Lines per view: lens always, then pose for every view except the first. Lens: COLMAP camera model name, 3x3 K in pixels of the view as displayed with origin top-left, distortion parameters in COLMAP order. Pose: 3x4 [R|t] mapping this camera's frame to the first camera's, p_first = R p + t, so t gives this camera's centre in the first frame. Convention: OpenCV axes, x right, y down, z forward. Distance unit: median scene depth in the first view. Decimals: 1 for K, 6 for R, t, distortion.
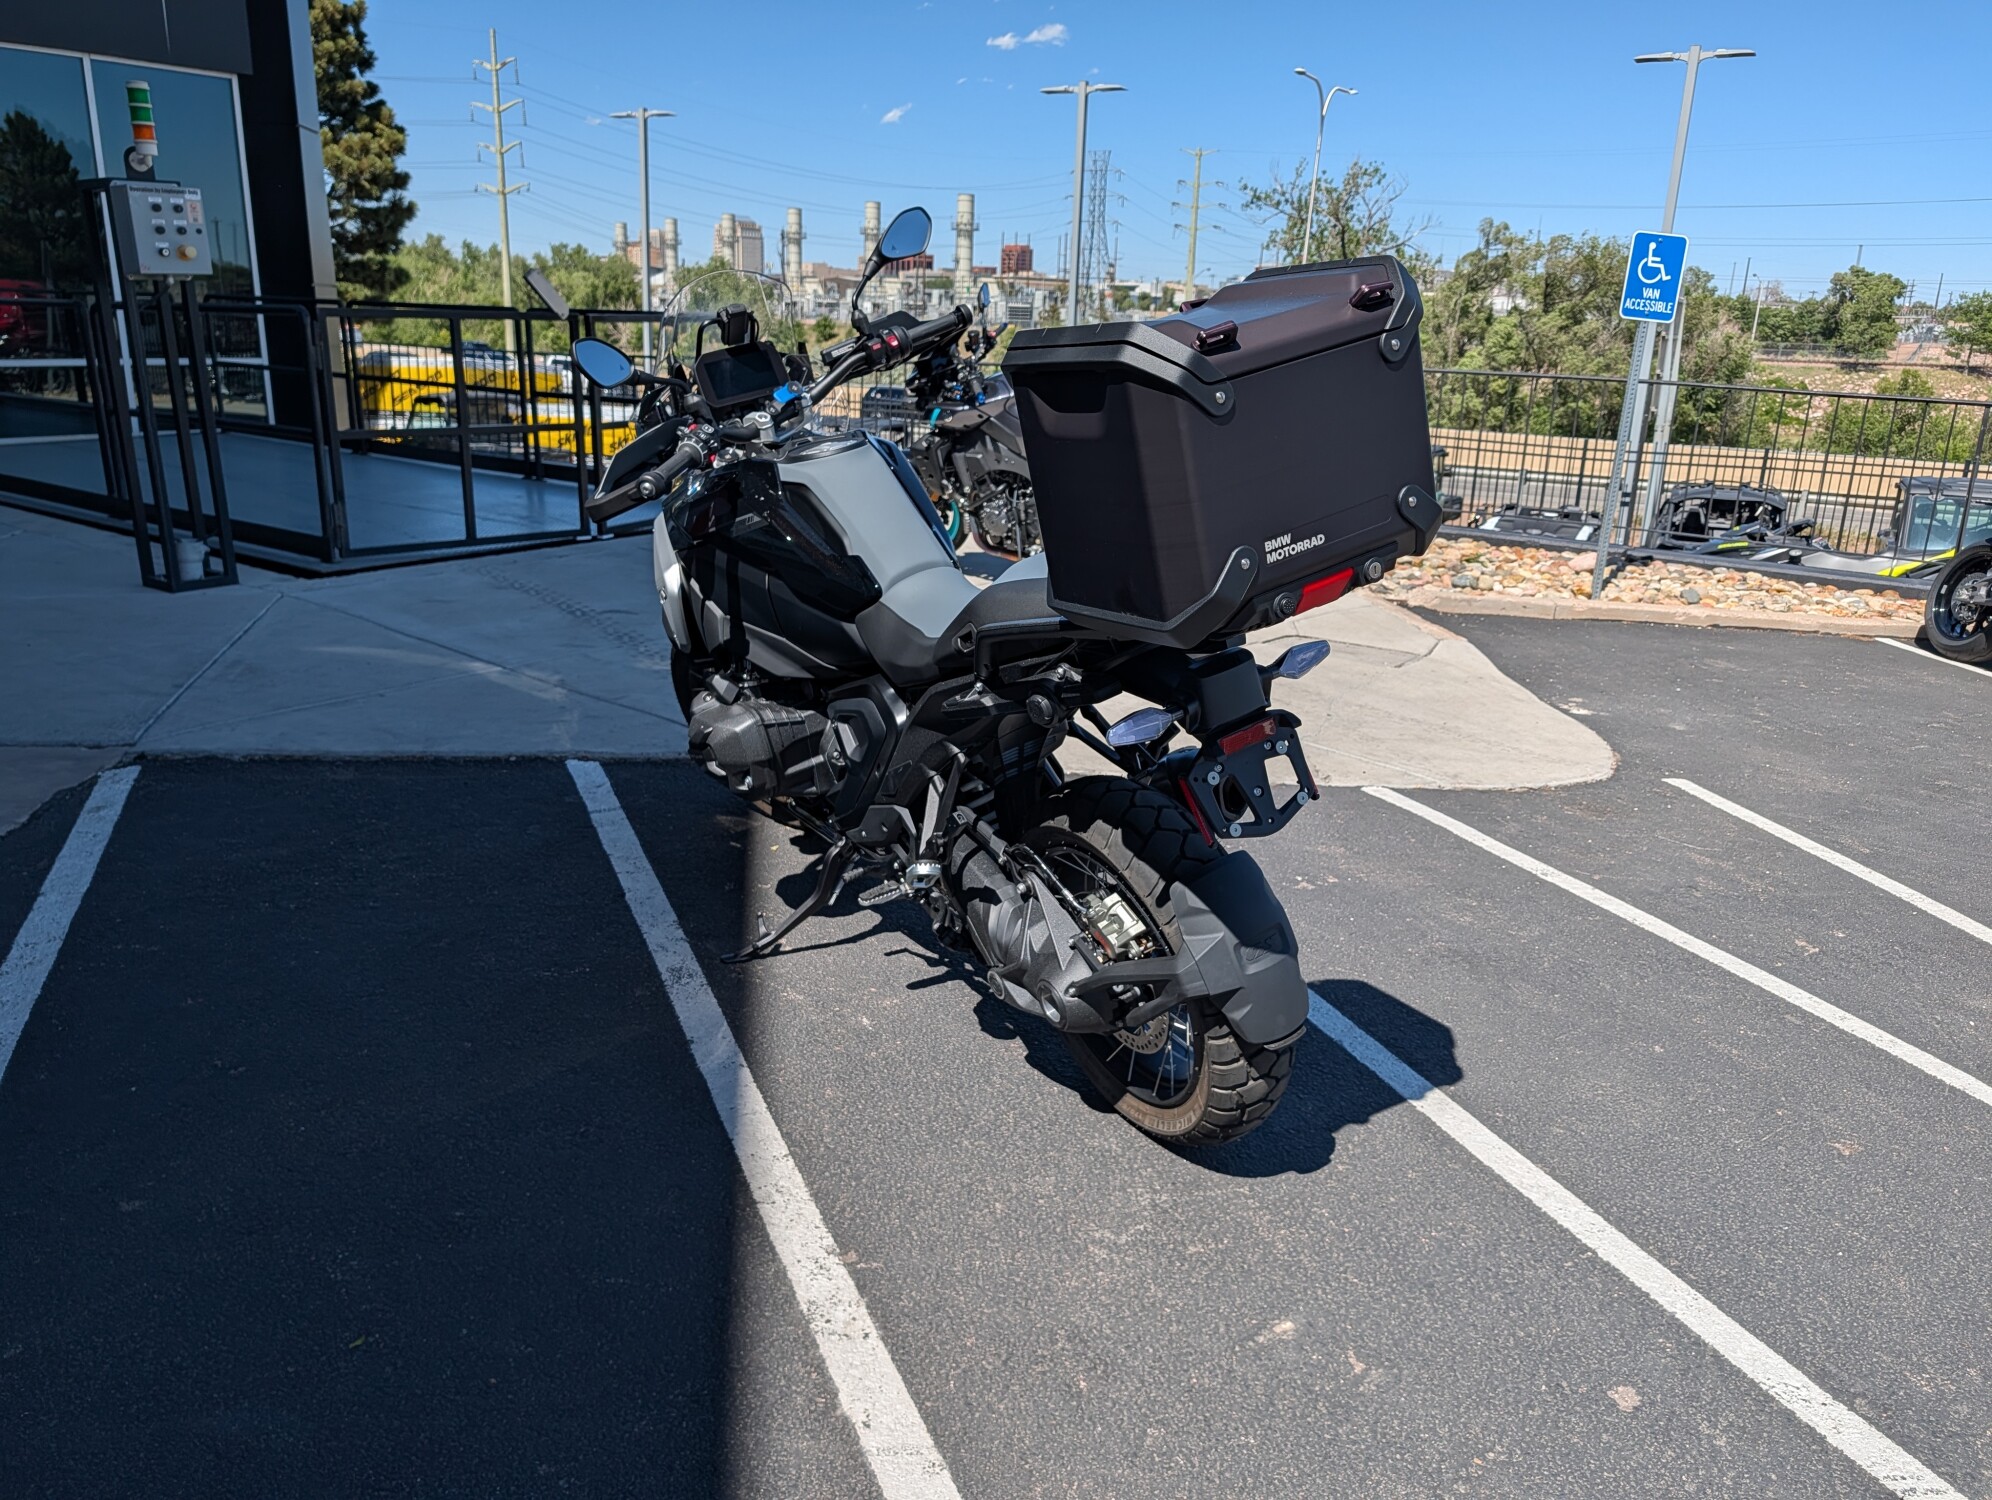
lens RADIAL K [[1409.6, 0, 1000.9], [0, 1409.6, 740.9], [0, 0, 1]] dist [0.009121, -0.013407]
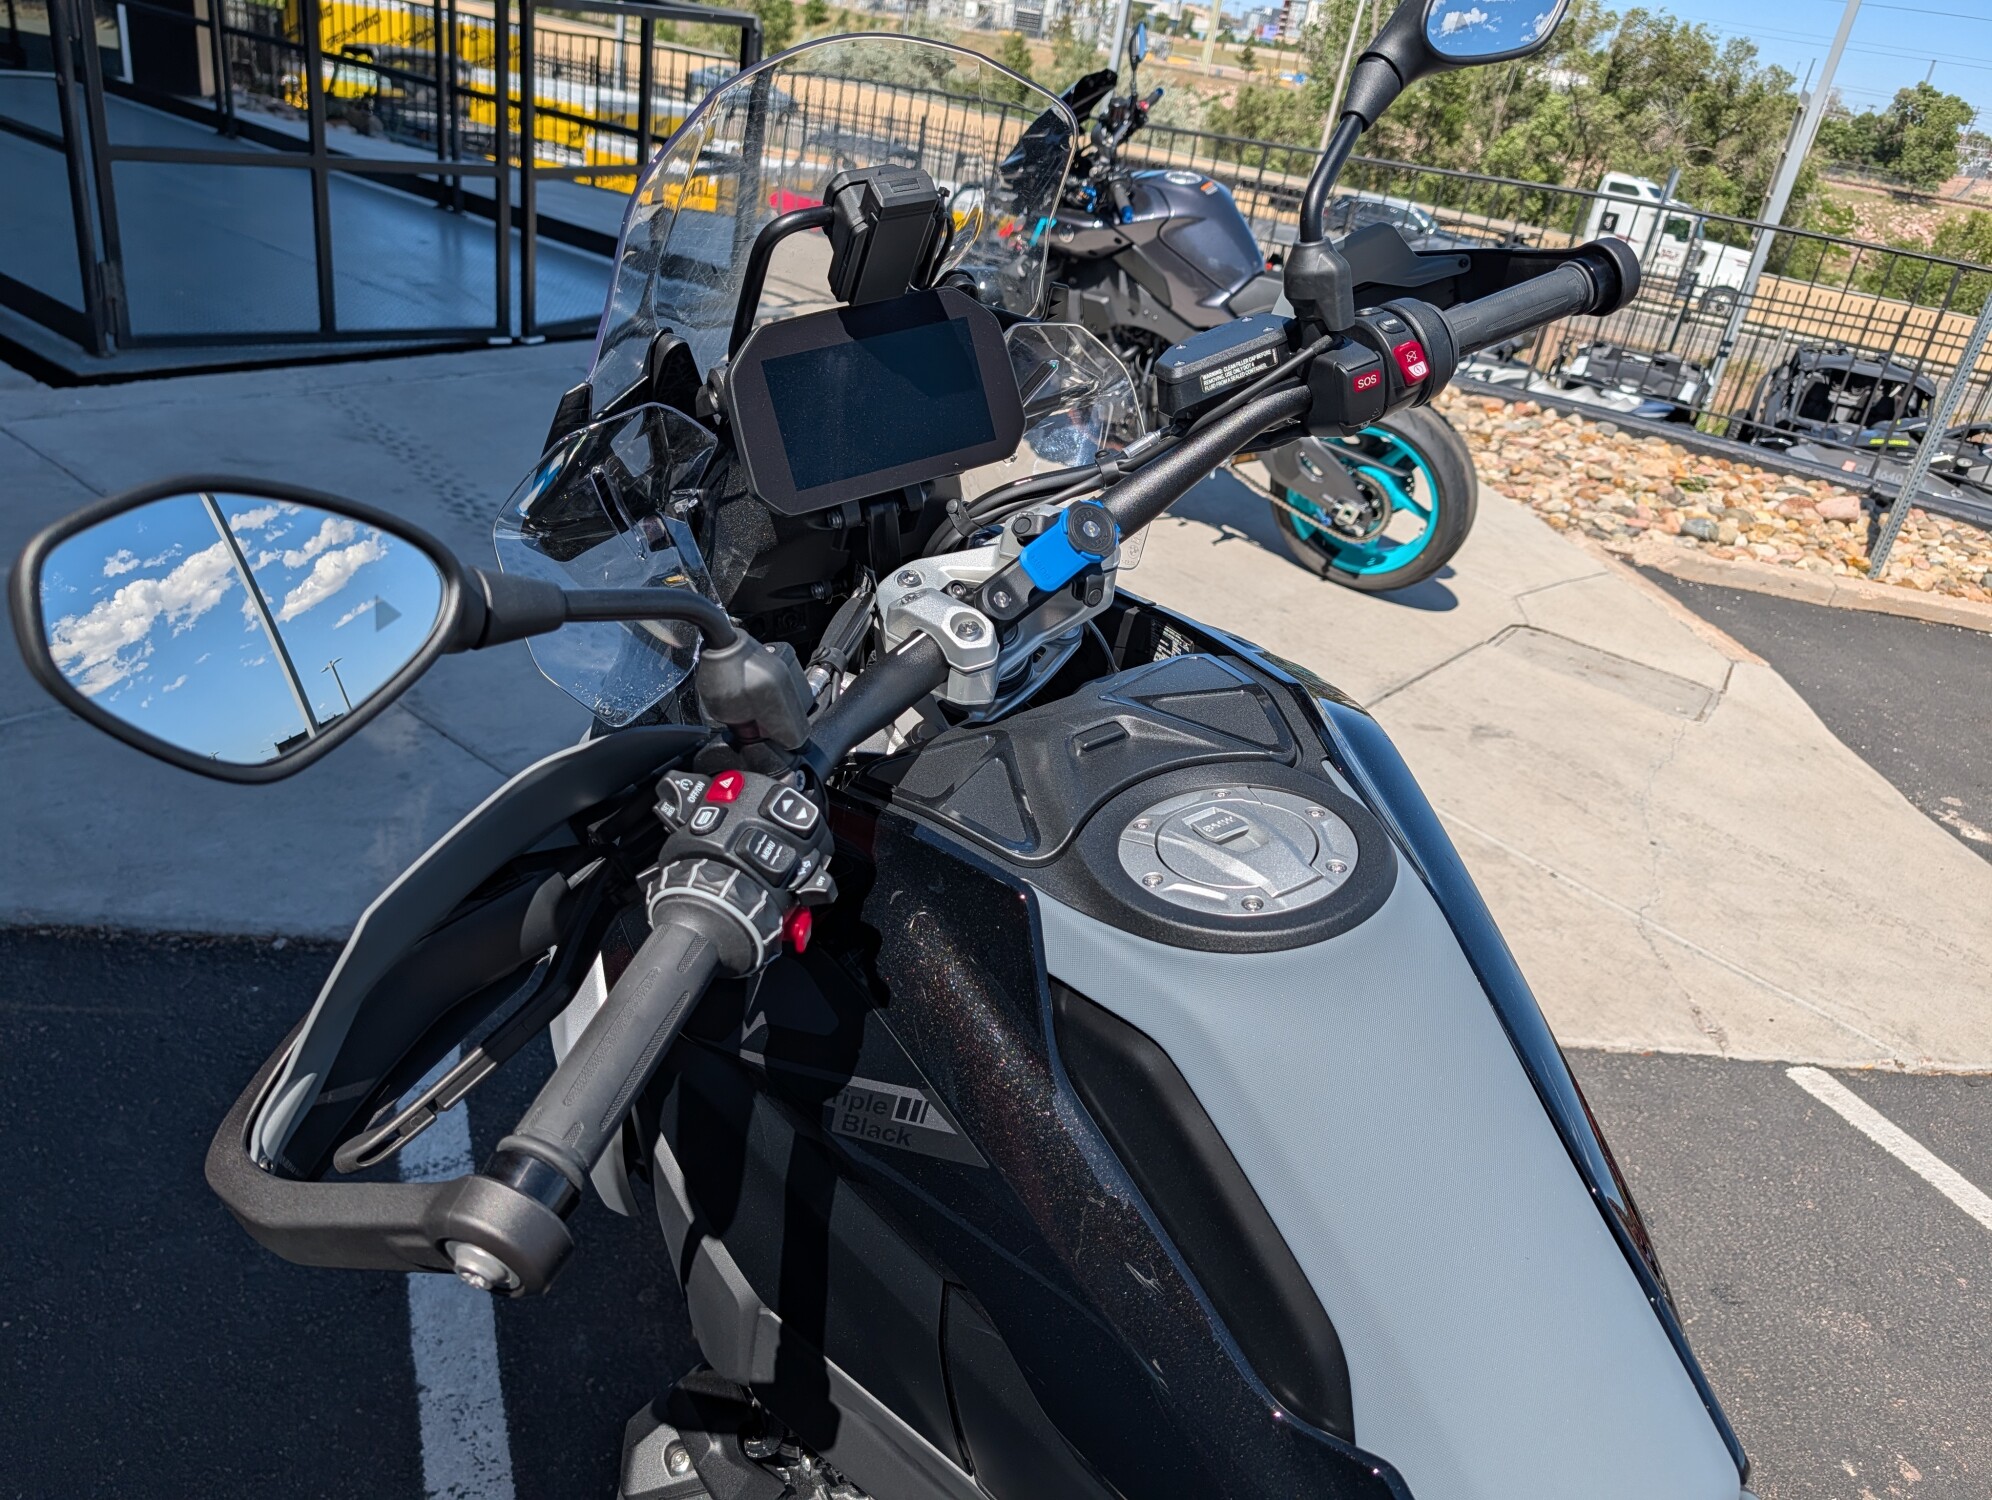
lens RADIAL K [[1419.1, 0, 965.9], [0, 1419.1, 750.2], [0, 0, 1]] dist [0.005047, -0.007630]
pose [[0.992996, 0.114653, 0.028509, -0.093286], [-0.117931, 0.976401, 0.180925, -0.137139], [-0.007092, -0.183020, 0.983084, 0.389388]]
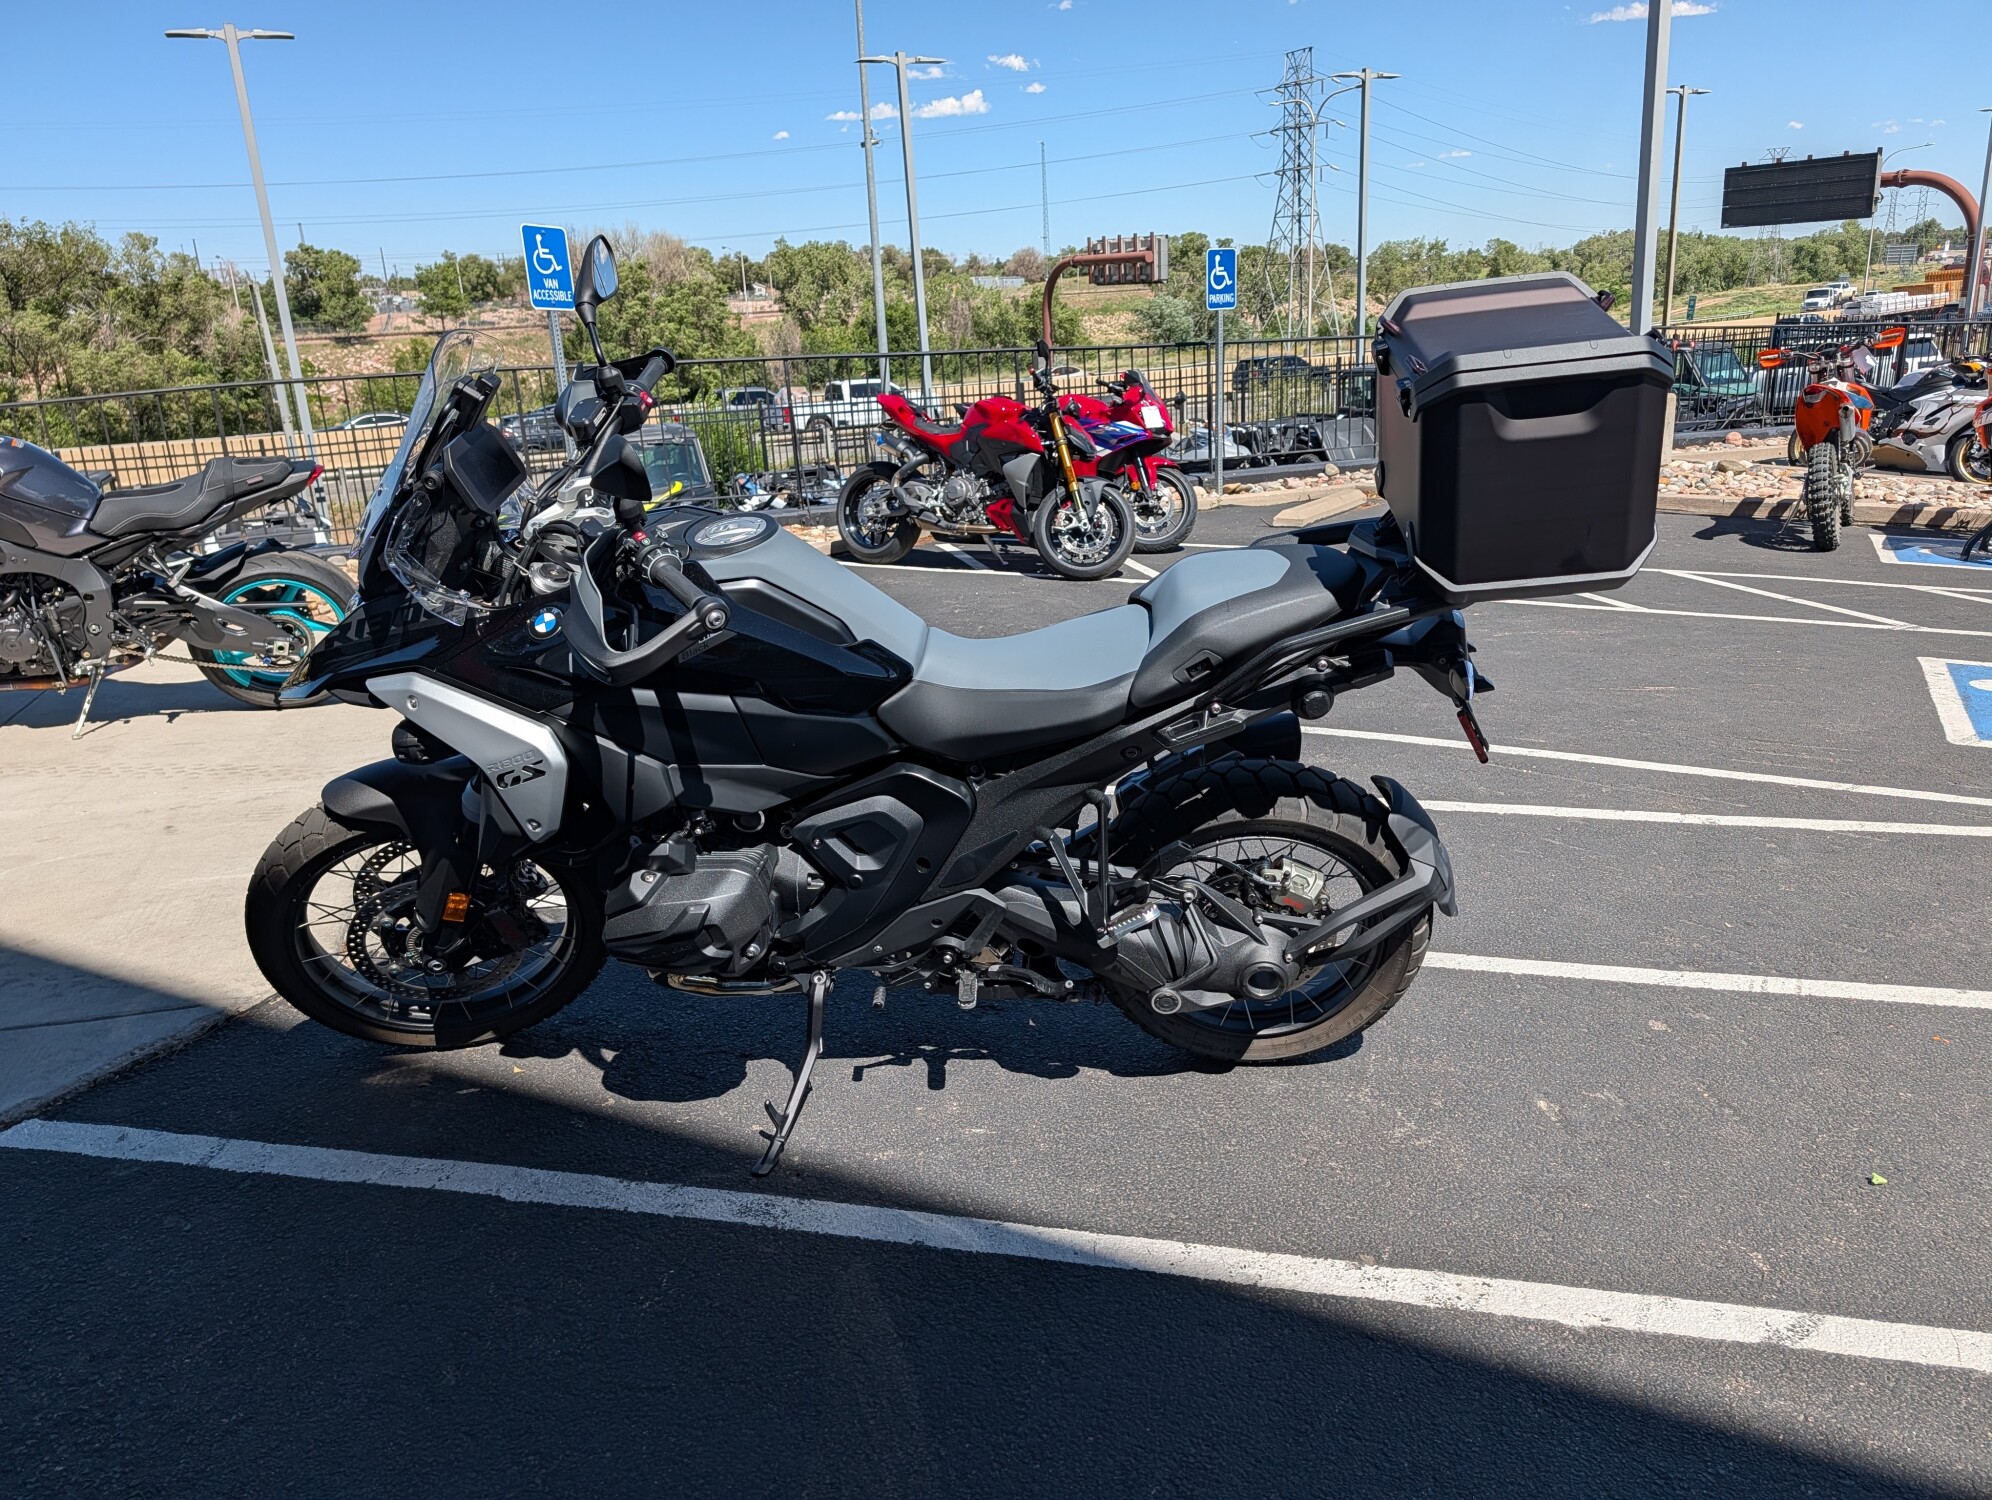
lens RADIAL K [[1416.5, 0, 996.0], [0, 1416.5, 750.0], [0, 0, 1]] dist [0.006268, 0.000868]
pose [[0.577948, -0.307155, 0.756064, -0.360660], [0.295380, 0.942382, 0.157055, -0.088305], [-0.760741, 0.132556, 0.635375, 0.192740]]
